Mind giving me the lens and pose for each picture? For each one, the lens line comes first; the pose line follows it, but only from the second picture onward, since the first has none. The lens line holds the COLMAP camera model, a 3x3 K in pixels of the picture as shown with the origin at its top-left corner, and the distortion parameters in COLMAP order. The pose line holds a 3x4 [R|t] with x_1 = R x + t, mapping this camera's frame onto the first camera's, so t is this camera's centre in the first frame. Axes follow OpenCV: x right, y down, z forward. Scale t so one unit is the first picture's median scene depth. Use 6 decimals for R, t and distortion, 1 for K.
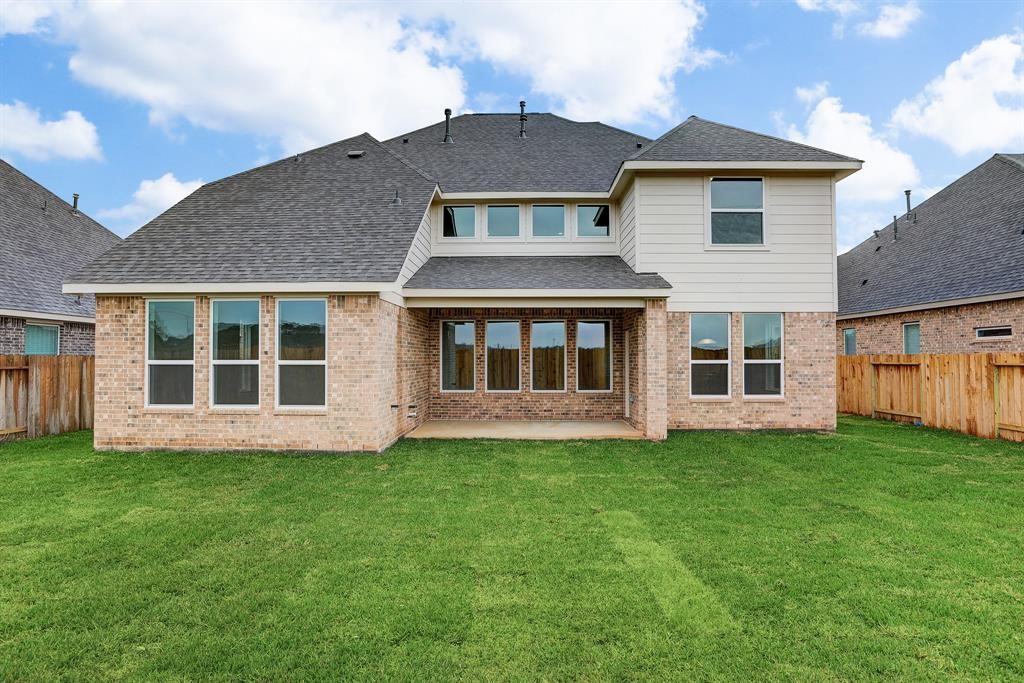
lens RADIAL K [[605.2, 0, 511.1], [0, 605.2, 348.9], [0, 0, 1]] dist [-0.042650, 0.001959]
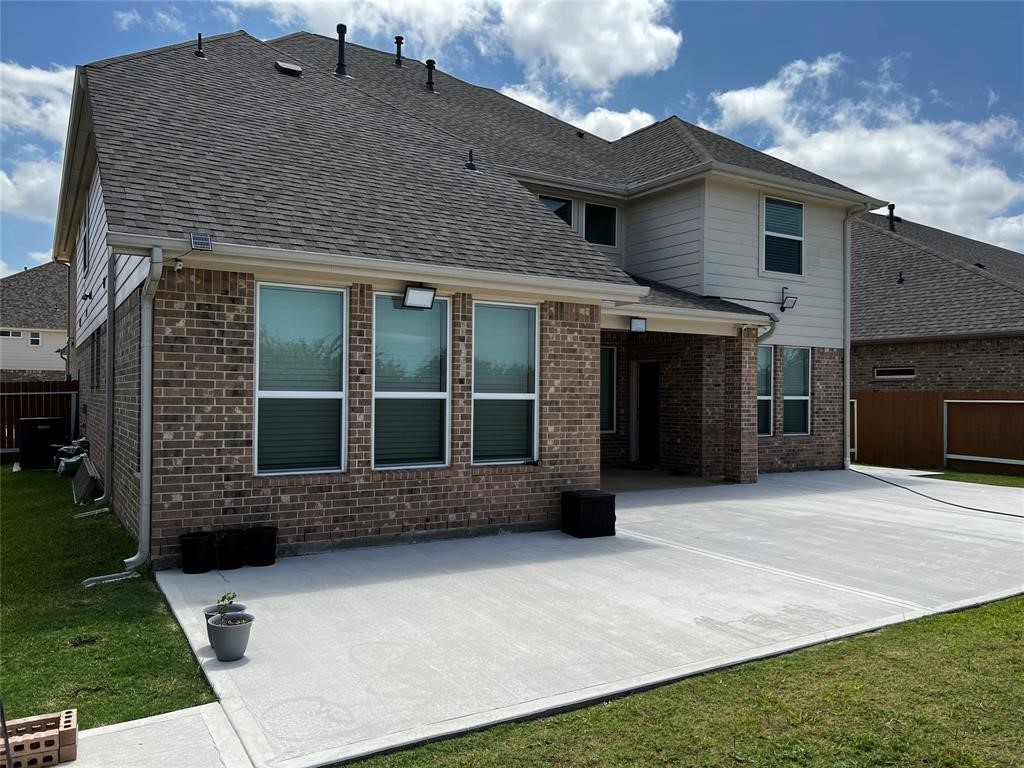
lens RADIAL K [[774.2, 0, 513.4], [0, 774.2, 385.8], [0, 0, 1]] dist [0.060380, -0.001536]
pose [[0.834393, 0.013704, 0.550999, -0.817056], [-0.018489, 0.999824, 0.003130, 0.007957], [-0.550860, -0.012799, 0.834500, 0.267046]]
